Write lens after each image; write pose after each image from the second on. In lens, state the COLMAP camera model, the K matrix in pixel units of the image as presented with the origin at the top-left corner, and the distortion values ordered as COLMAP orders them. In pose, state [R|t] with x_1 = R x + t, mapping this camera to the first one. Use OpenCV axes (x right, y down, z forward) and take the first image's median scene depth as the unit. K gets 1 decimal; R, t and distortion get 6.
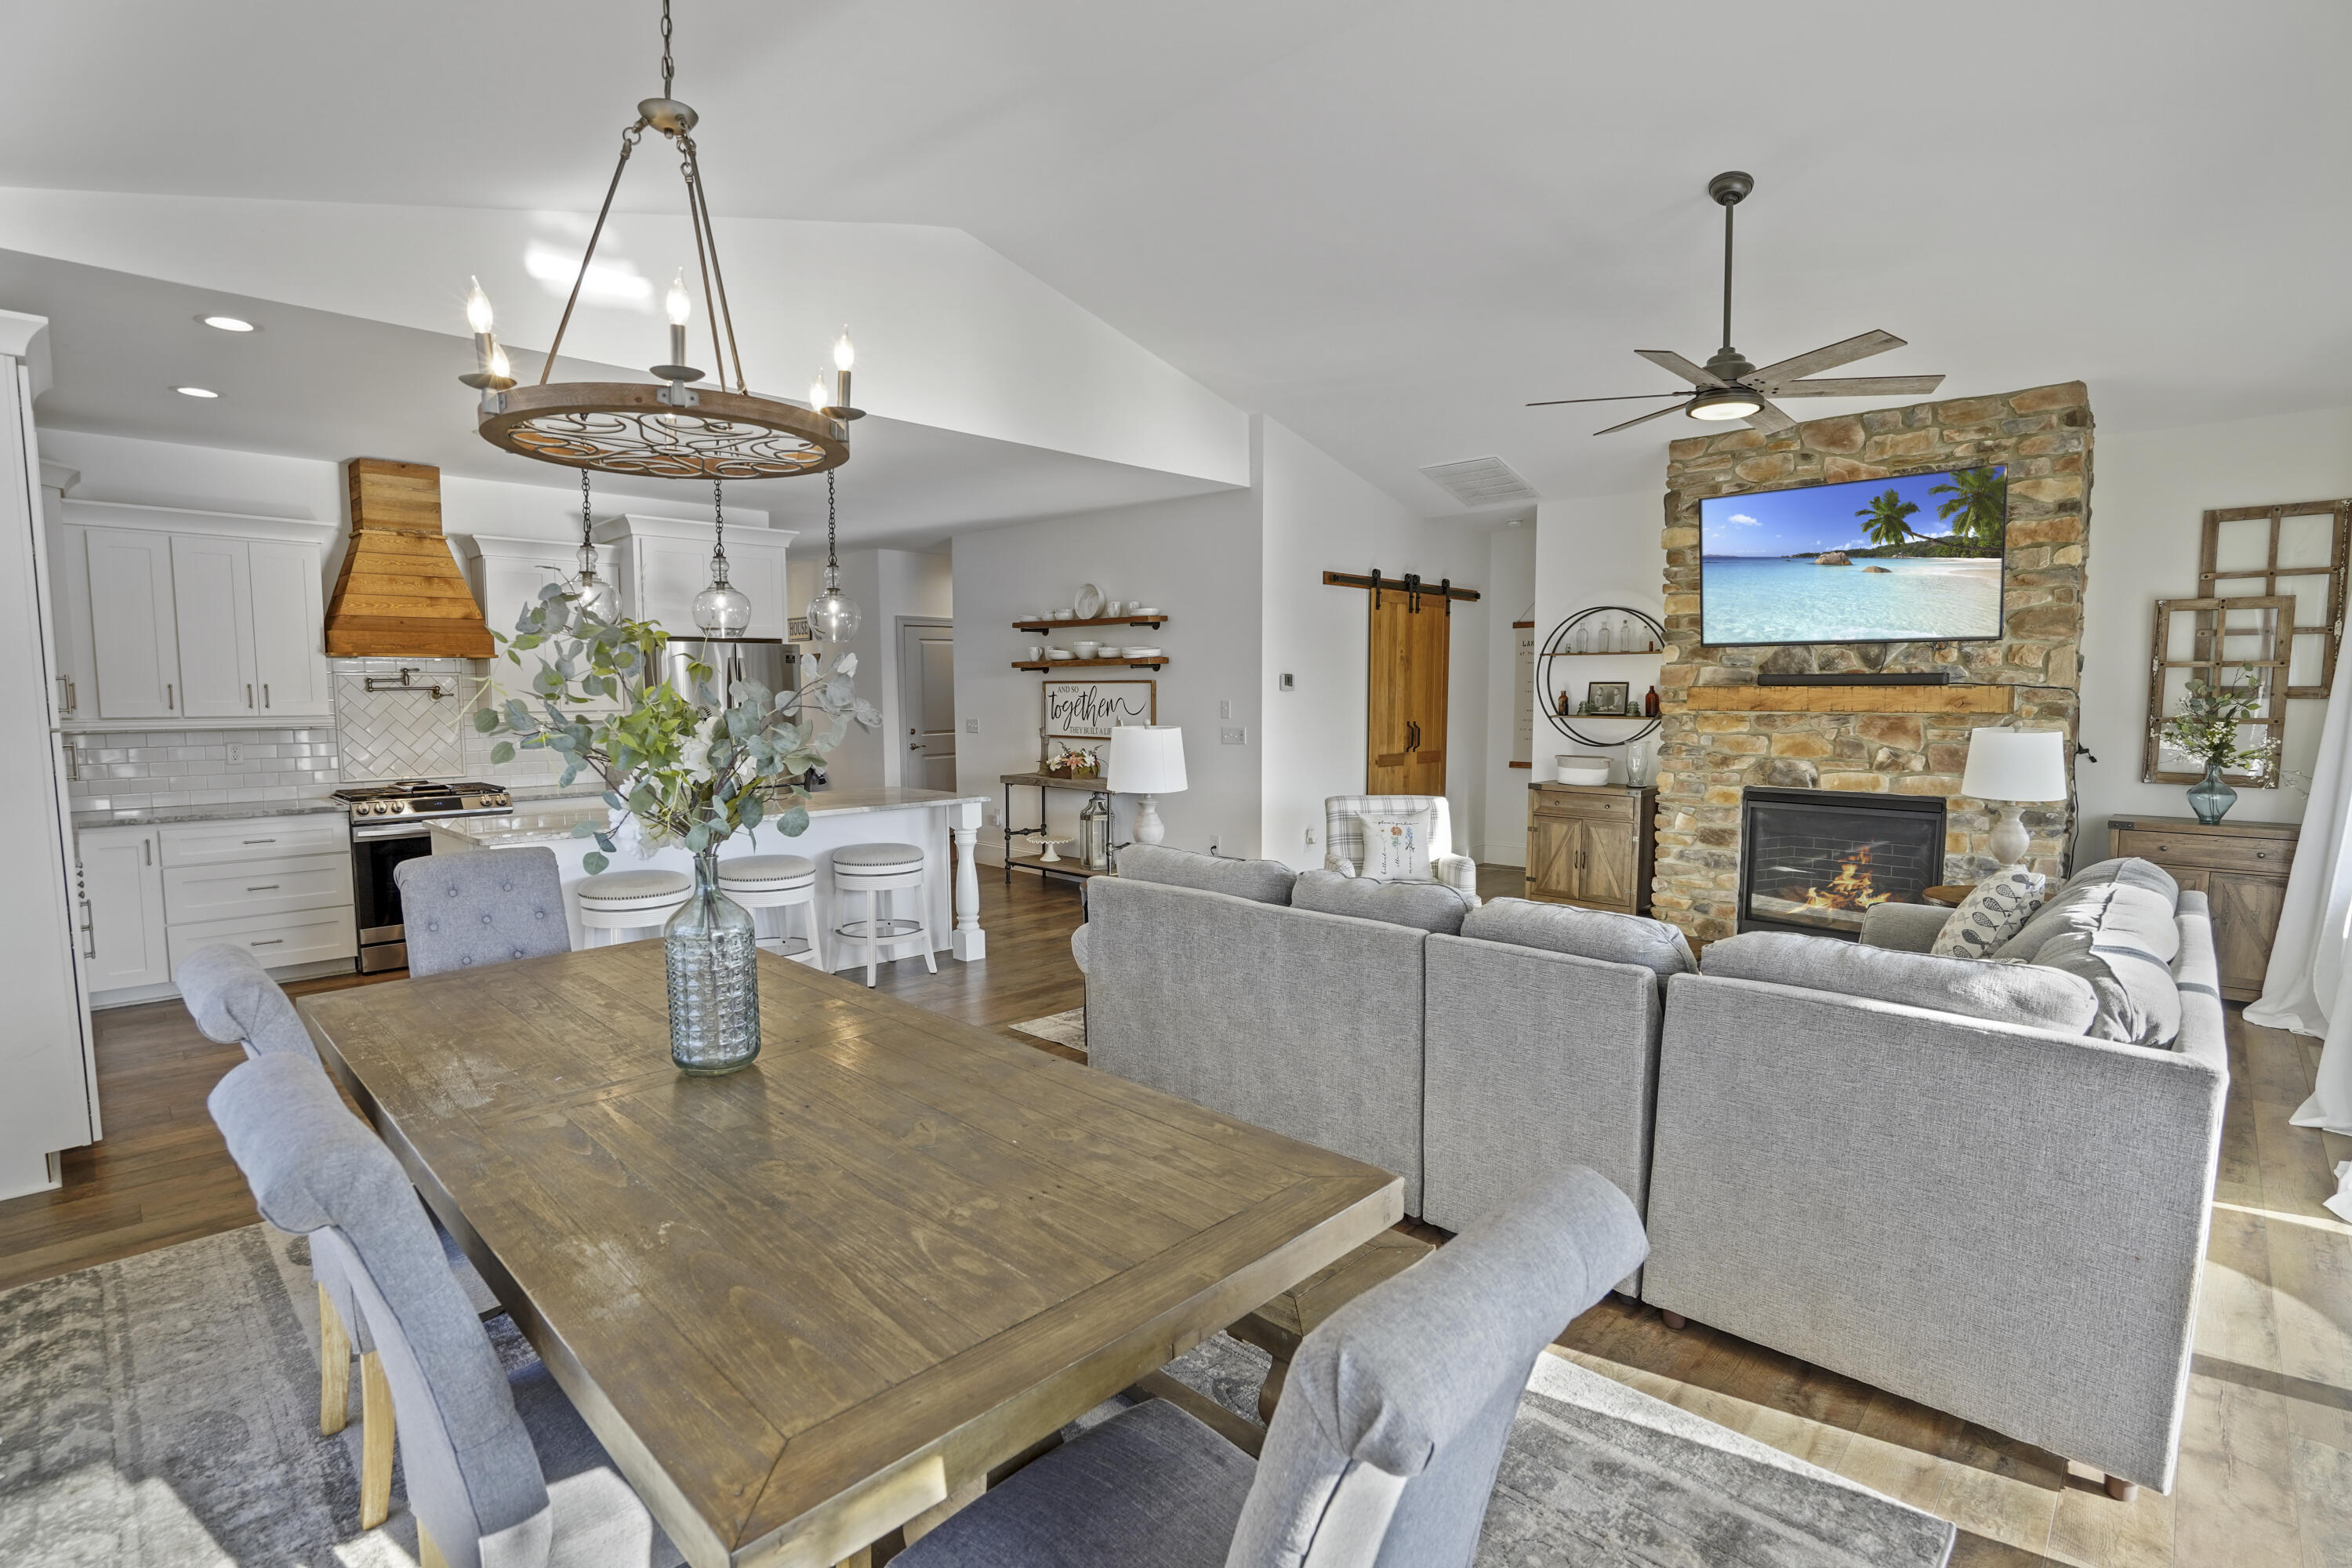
lens RADIAL K [[1092.3, 0, 1179.7], [0, 1092.3, 776.4], [0, 0, 1]] dist [-0.014241, 0.002380]
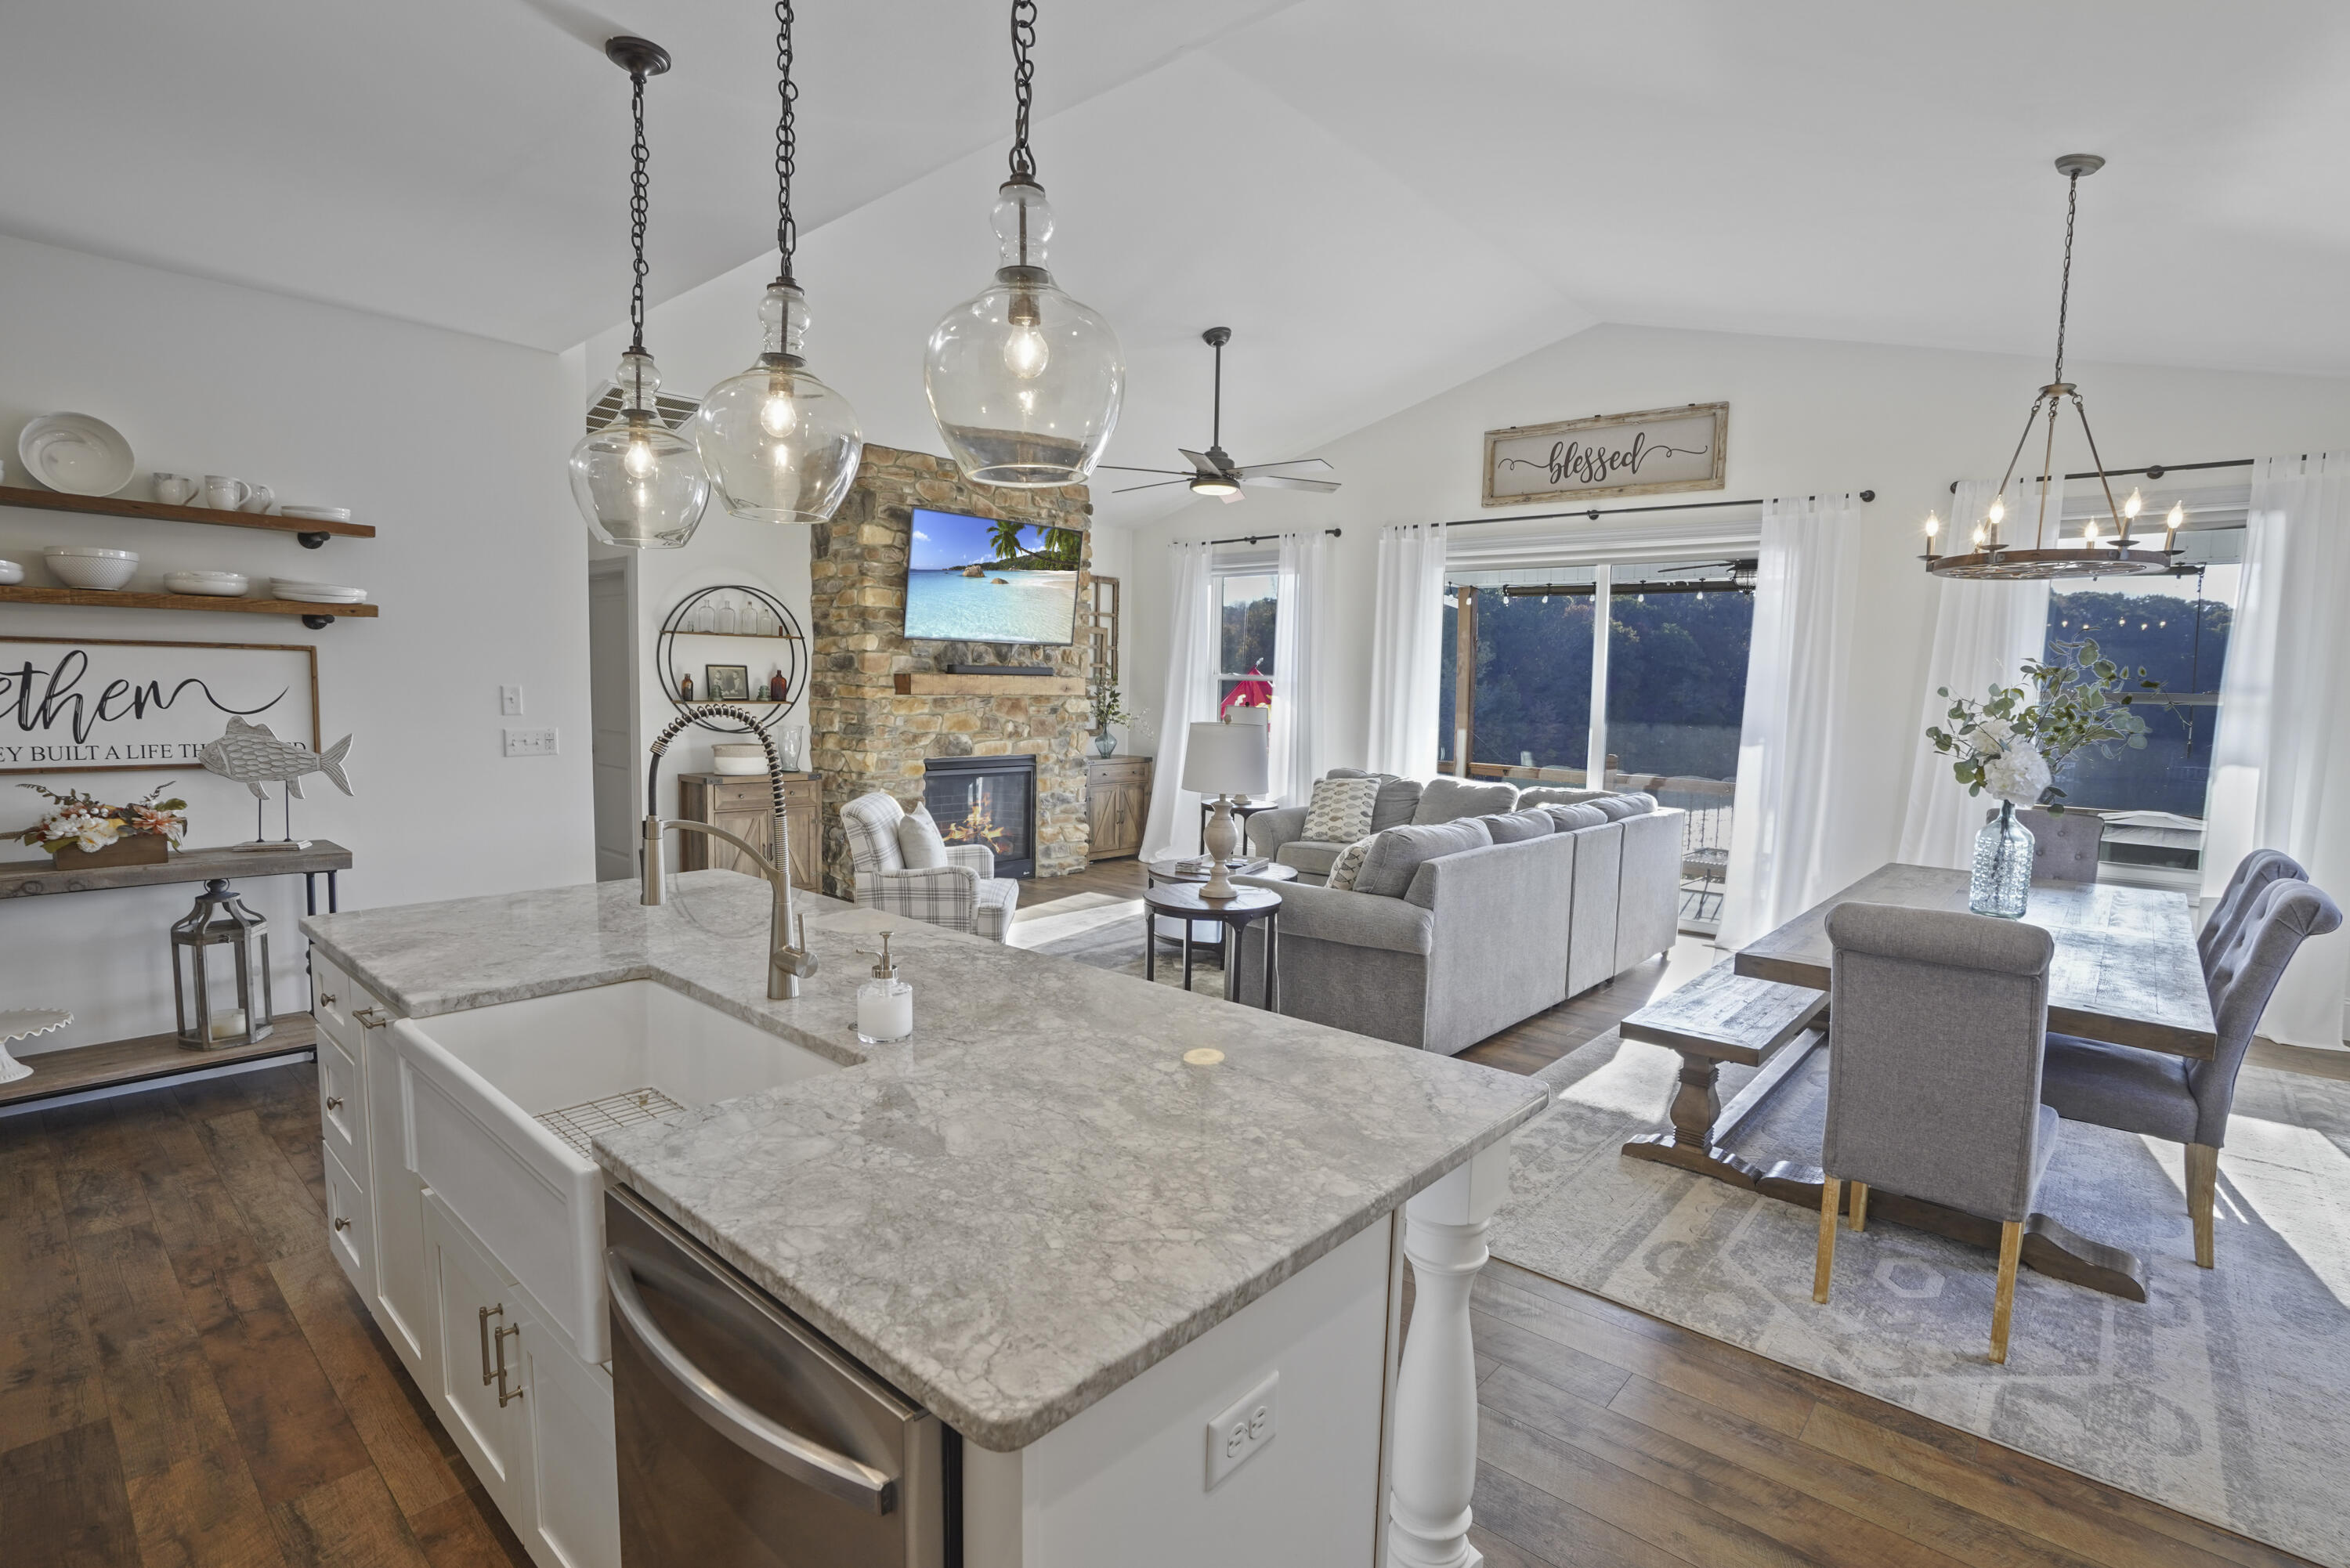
lens RADIAL K [[1091.3, 0, 1170.2], [0, 1091.3, 793.1], [0, 0, 1]] dist [-0.014241, 0.002380]
pose [[0.017291, -0.098848, 0.994952, -0.665534], [0.058338, 0.993506, 0.097691, -0.054885], [-0.998147, 0.056354, 0.022945, 0.721213]]
